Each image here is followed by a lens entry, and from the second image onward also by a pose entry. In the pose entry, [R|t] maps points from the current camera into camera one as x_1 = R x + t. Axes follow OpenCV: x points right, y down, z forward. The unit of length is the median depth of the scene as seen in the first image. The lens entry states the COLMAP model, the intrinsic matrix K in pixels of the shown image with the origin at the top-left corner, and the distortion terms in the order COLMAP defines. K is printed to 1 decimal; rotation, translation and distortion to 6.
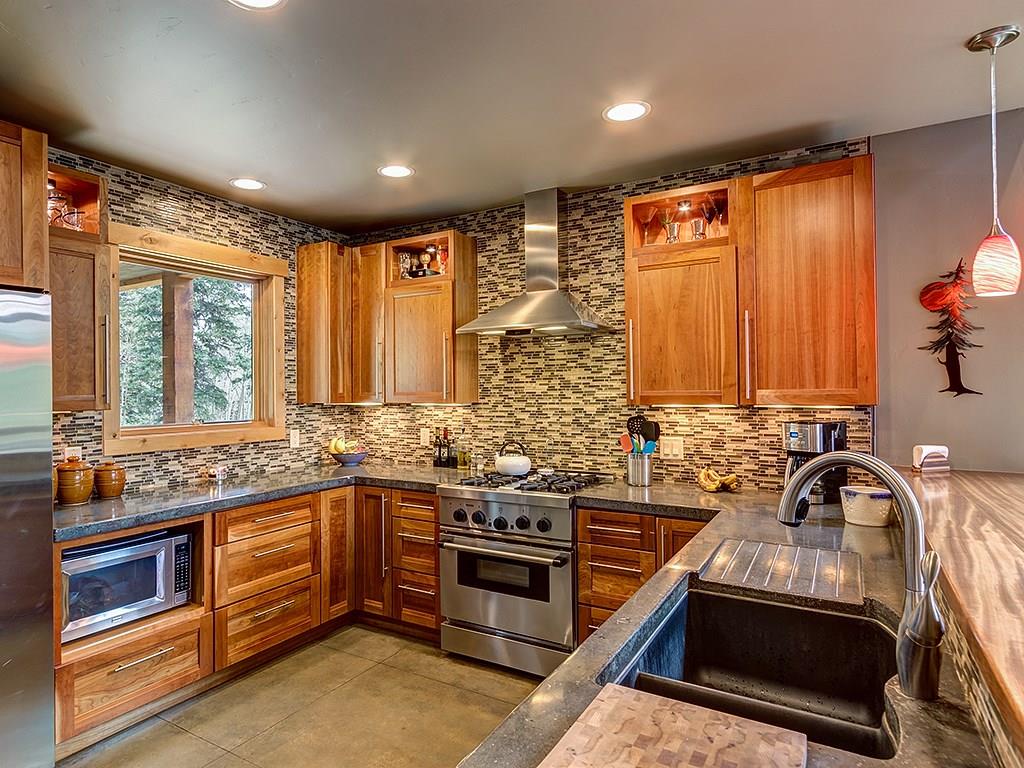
lens RADIAL K [[665.6, 0, 512.0], [0, 665.6, 384.0], [0, 0, 1]] dist [-0.000313, 0.000401]
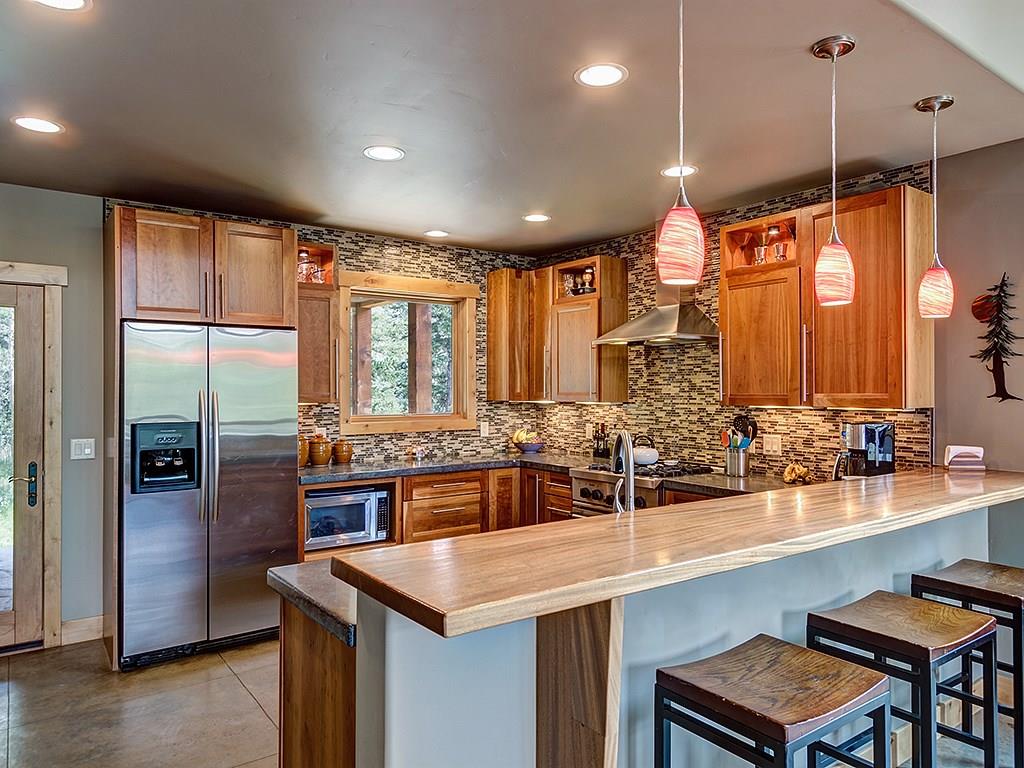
lens RADIAL K [[697.7, 0, 512.0], [0, 697.7, 384.0], [0, 0, 1]] dist [0.003464, 0.001802]
pose [[0.931826, 0.005270, -0.362866, 0.229485], [-0.004543, 0.999986, 0.002857, -0.006449], [0.362876, -0.001014, 0.931837, -0.220713]]
